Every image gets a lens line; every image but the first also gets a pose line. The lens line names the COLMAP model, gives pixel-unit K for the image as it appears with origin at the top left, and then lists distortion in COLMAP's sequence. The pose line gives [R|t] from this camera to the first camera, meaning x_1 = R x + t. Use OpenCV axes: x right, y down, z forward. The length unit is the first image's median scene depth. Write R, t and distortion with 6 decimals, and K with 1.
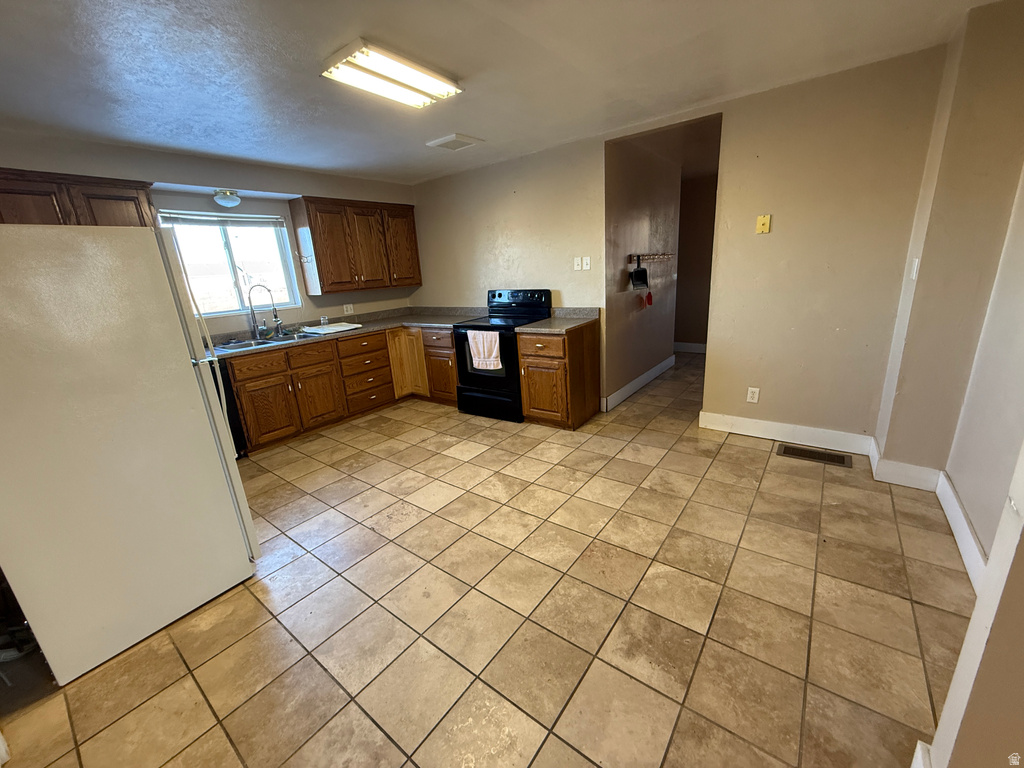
lens RADIAL K [[407.6, 0, 509.3], [0, 407.6, 382.7], [0, 0, 1]] dist [0.000131, 0.000039]
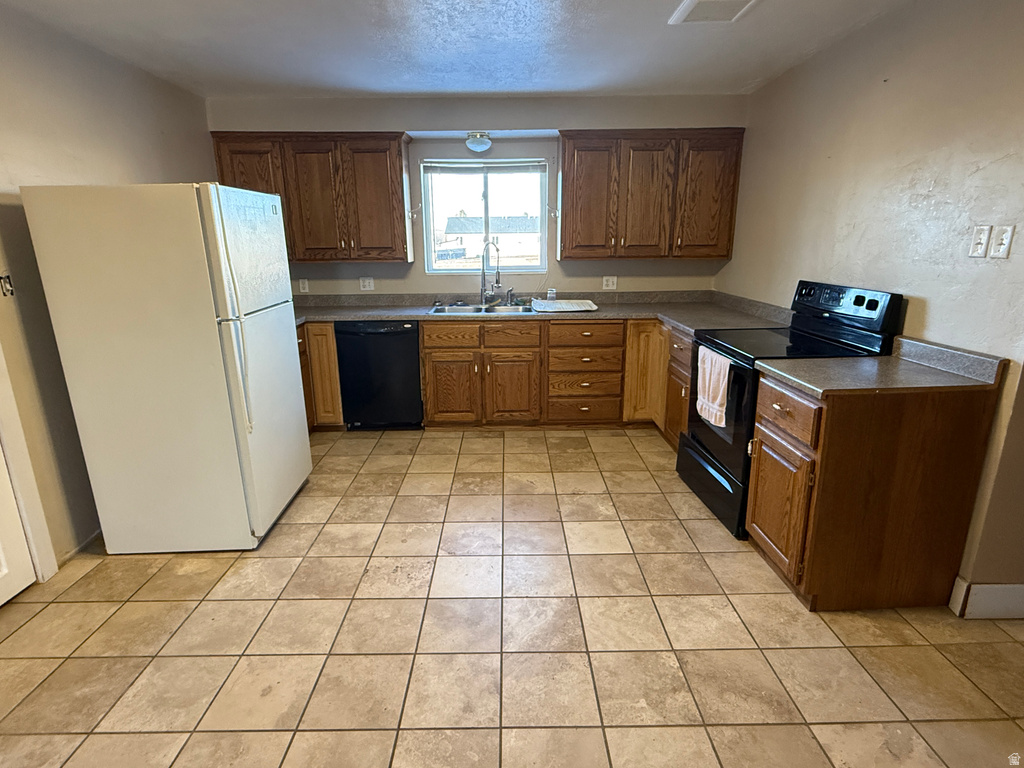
lens RADIAL K [[535.8, 0, 512.0], [0, 535.8, 384.0], [0, 0, 1]] dist [-0.001249, 0.000788]
pose [[0.619092, 0.260140, -0.740980, 0.309099], [-0.243341, 0.960647, 0.133947, -0.114919], [0.746666, 0.097385, 0.658032, 0.321647]]
